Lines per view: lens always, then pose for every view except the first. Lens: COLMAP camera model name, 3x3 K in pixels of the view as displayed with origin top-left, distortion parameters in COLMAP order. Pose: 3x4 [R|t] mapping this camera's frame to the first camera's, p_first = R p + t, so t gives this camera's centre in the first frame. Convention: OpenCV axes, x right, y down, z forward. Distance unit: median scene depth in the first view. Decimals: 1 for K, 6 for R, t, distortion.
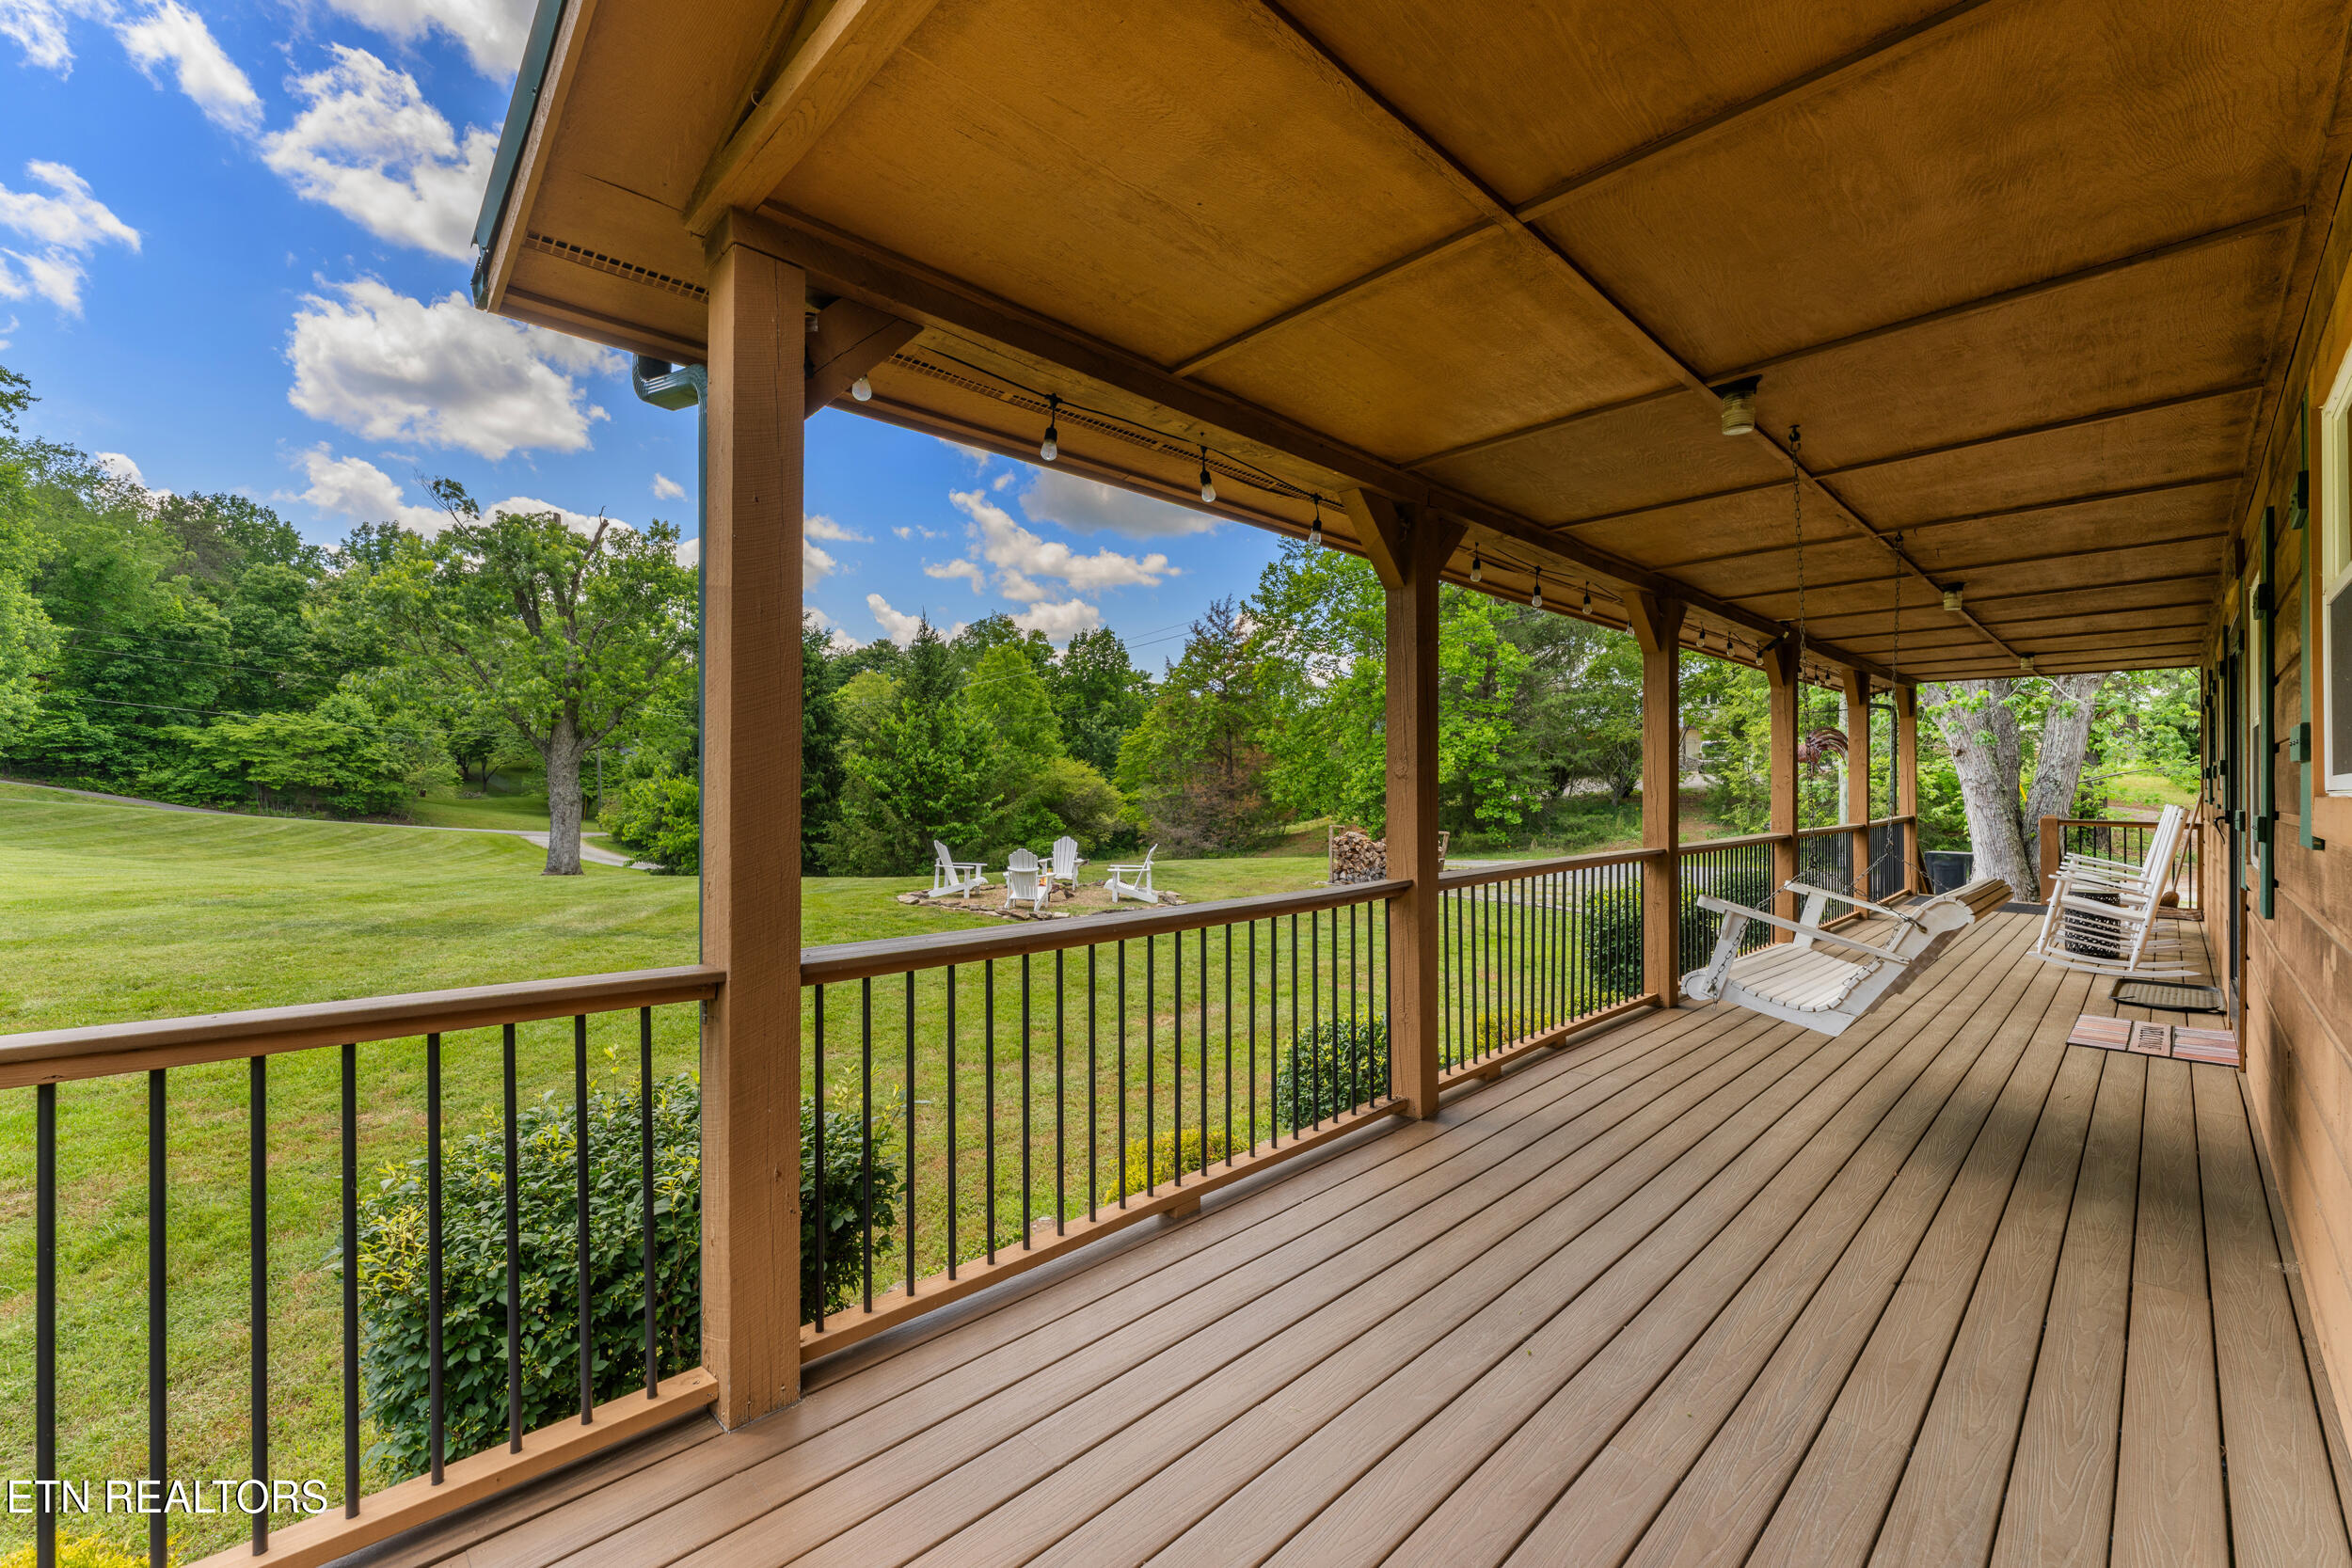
lens RADIAL K [[948.9, 0, 1183.7], [0, 948.9, 785.9], [0, 0, 1]] dist [-0.001182, -0.000219]
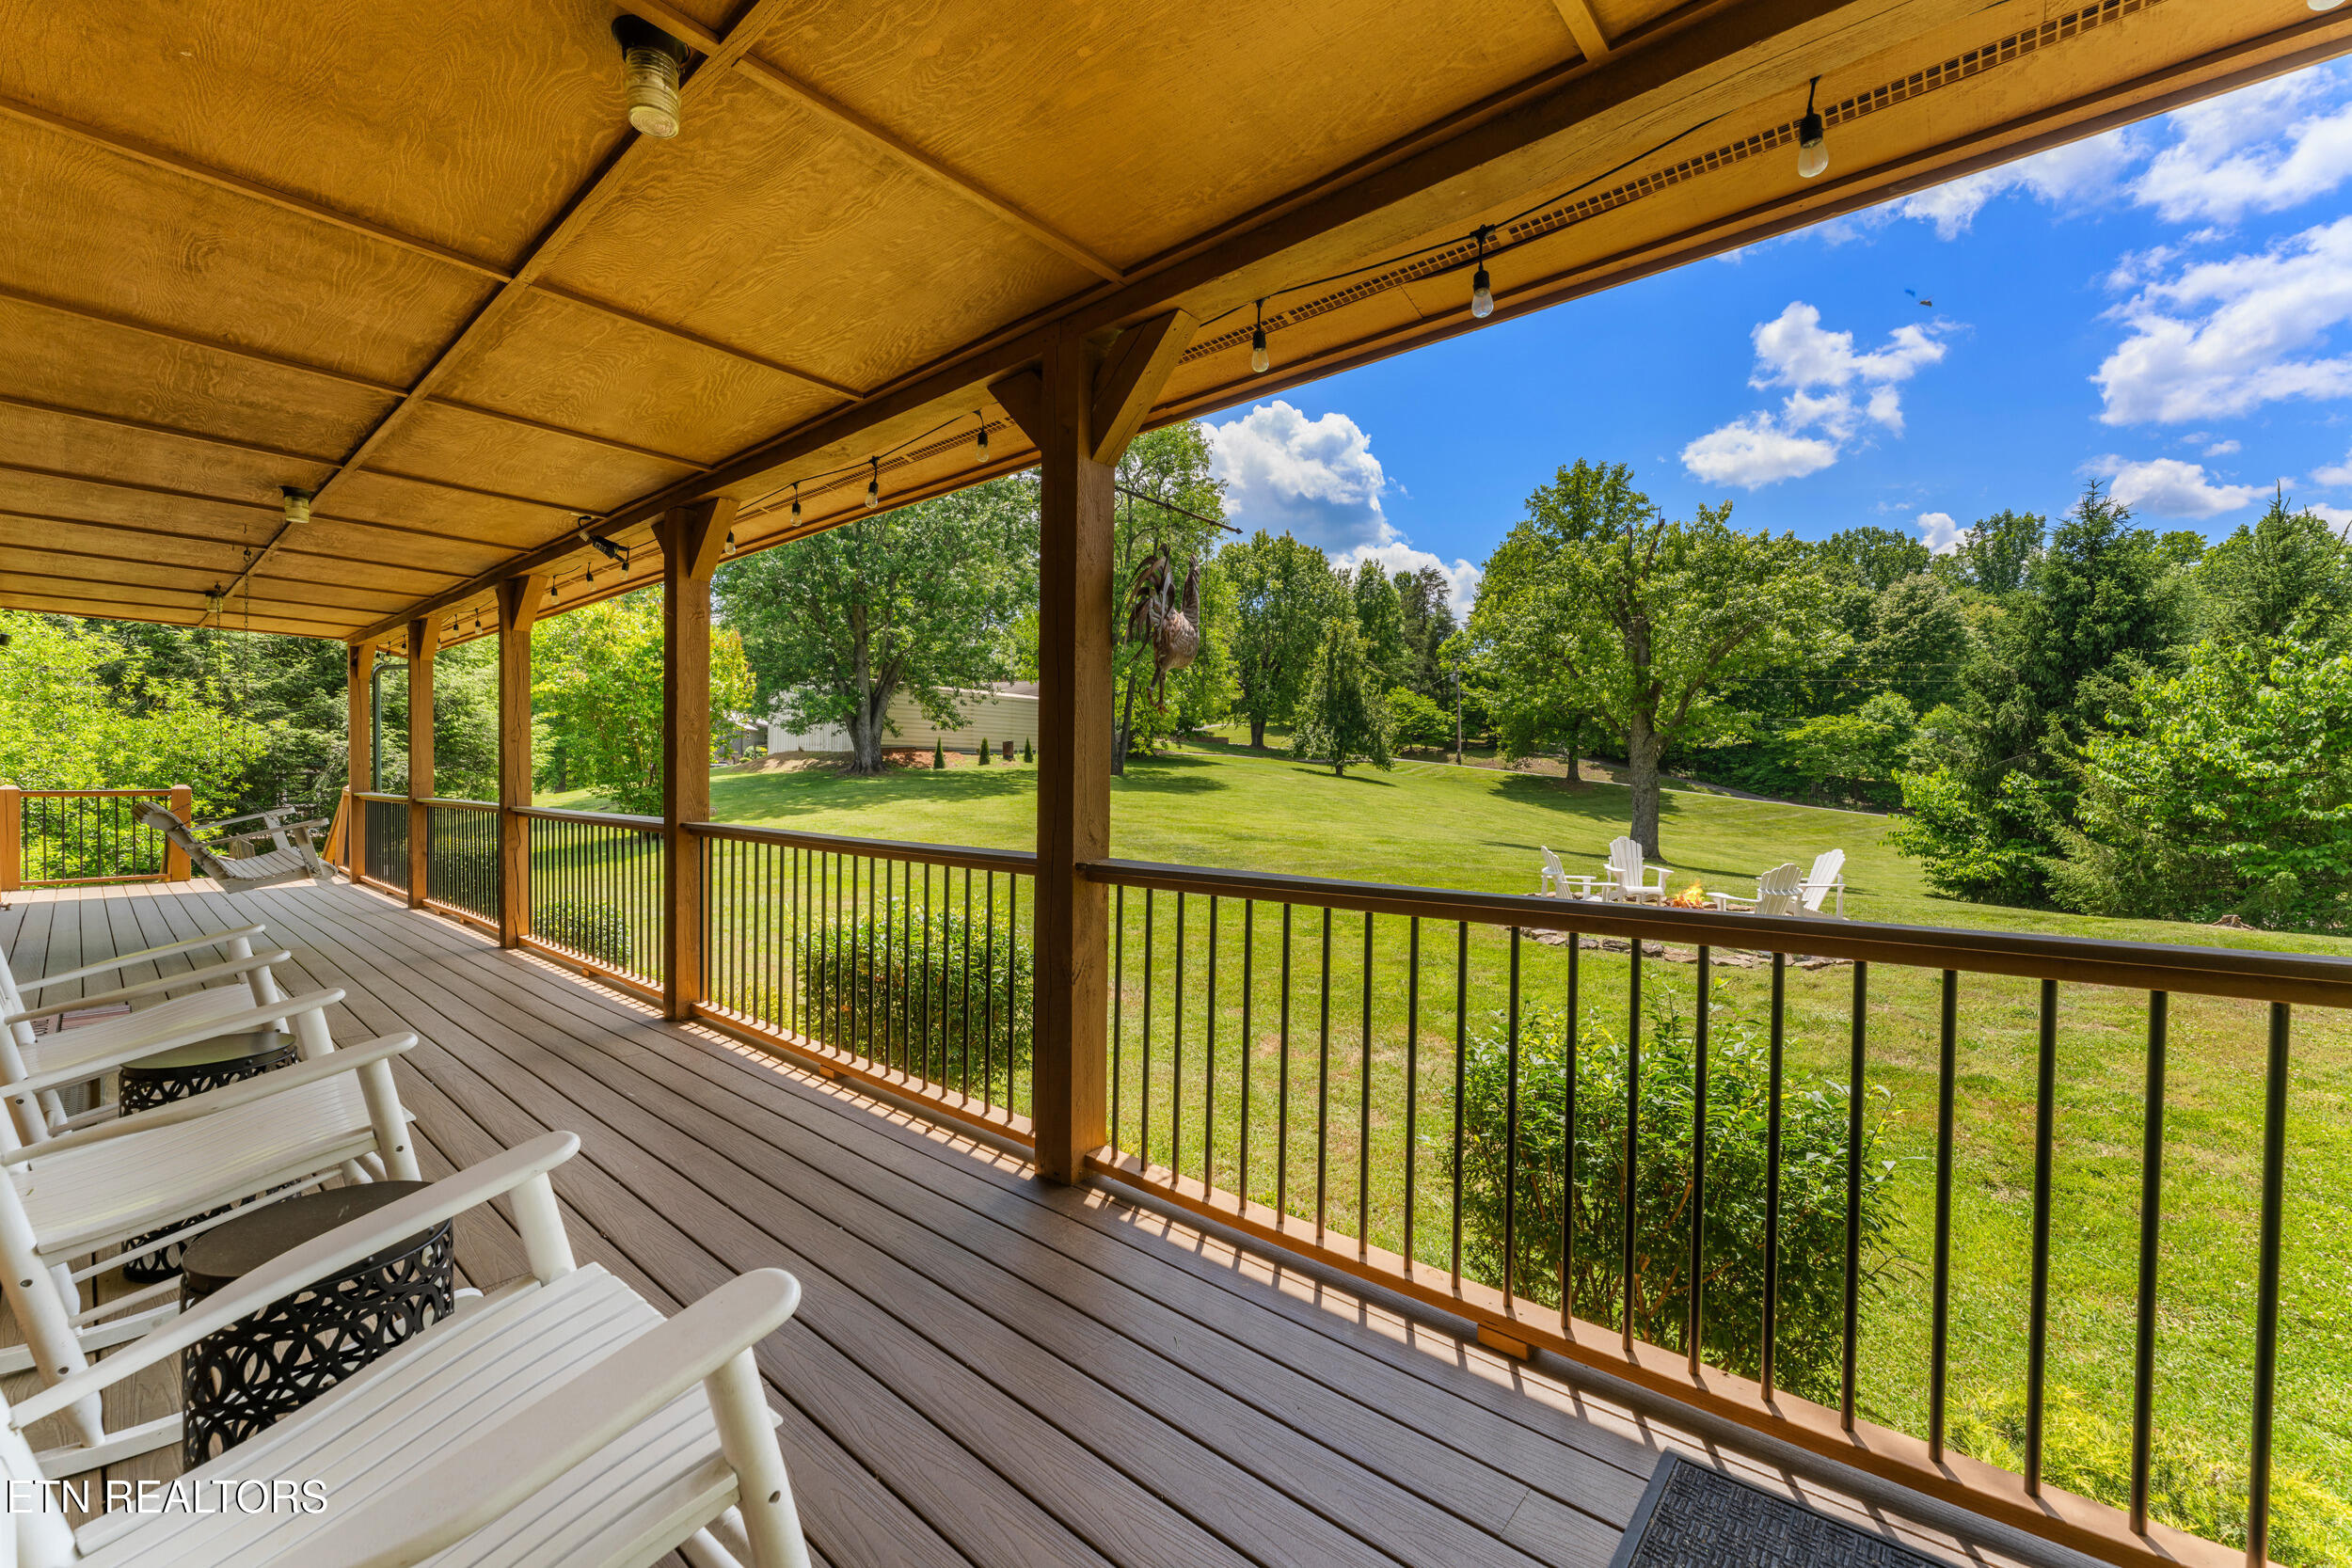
lens RADIAL K [[948.9, 0, 1174.5], [0, 948.9, 799.6], [0, 0, 1]] dist [-0.001182, -0.000219]
pose [[0.070647, 0.022784, -0.997241, 0.132212], [-0.013966, 0.999664, 0.021850, 0.009762], [0.997404, 0.012383, 0.070941, 0.142854]]
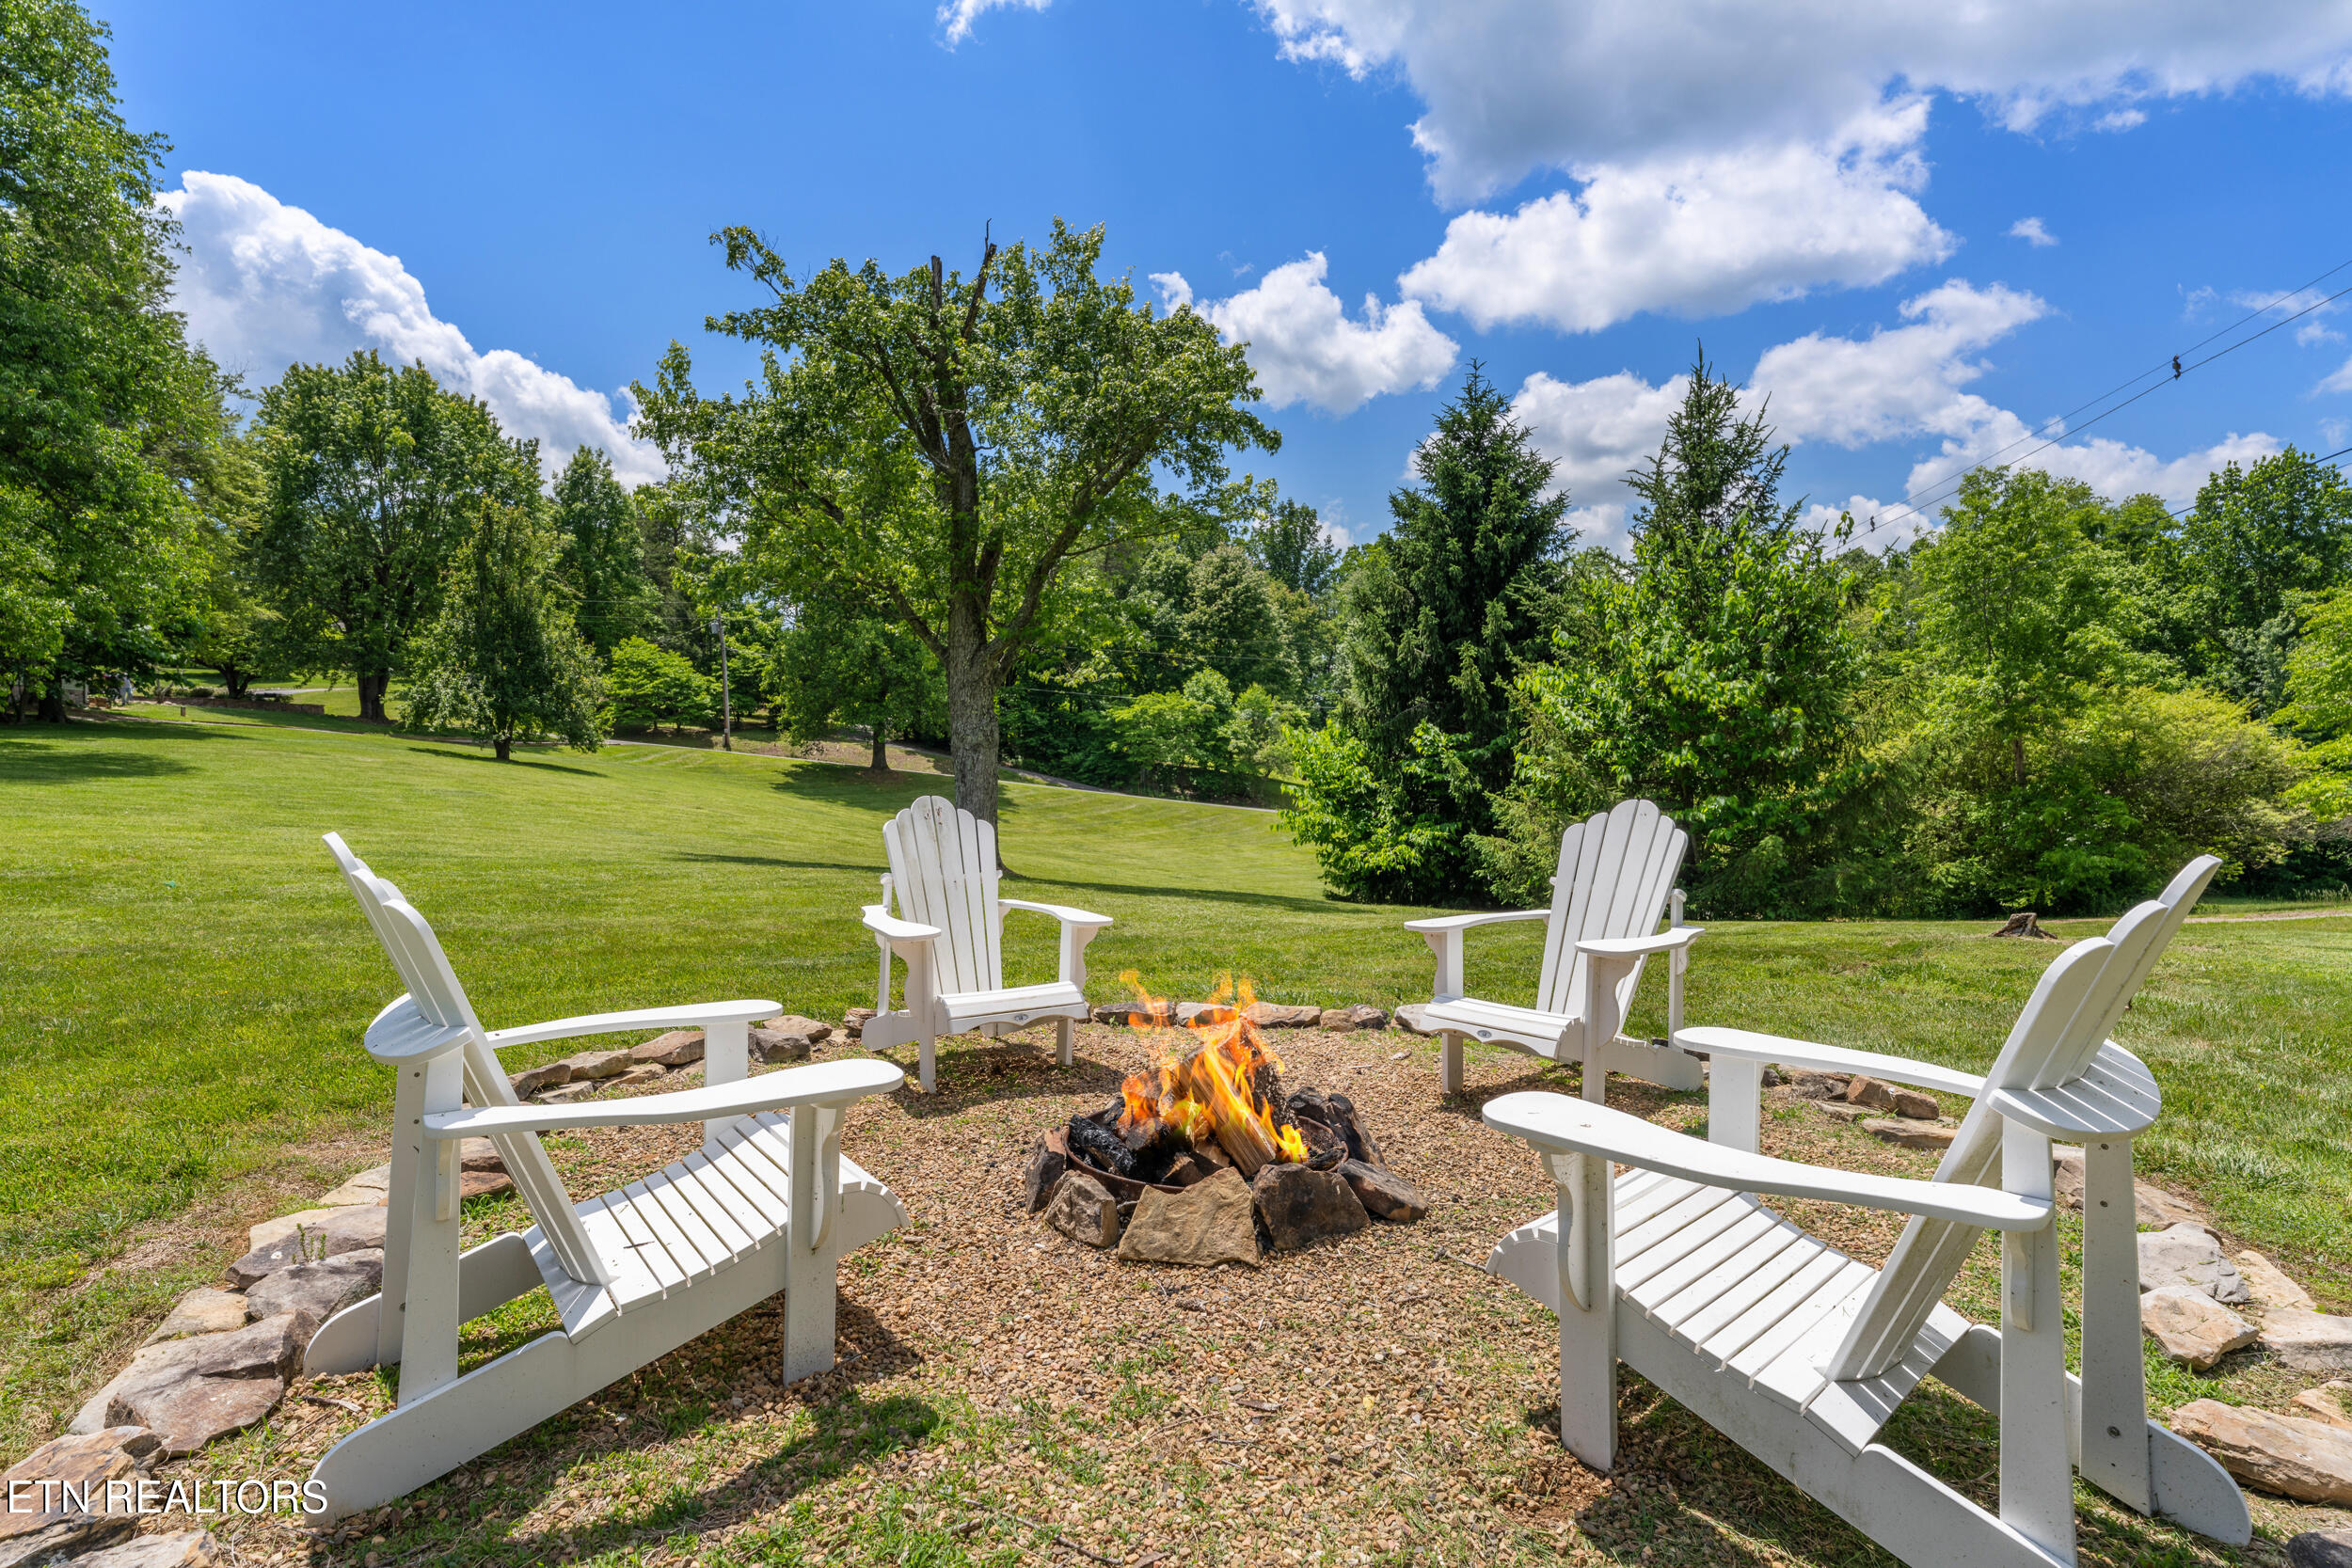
lens RADIAL K [[1181.6, 0, 1176.2], [0, 1181.6, 772.0], [0, 0, 1]] dist [-0.014422, -0.000114]
pose [[0.650322, -0.010465, -0.759587, 0.005875], [0.003857, 0.999938, -0.010474, 0.019485], [0.759649, 0.003882, 0.650322, 0.214964]]
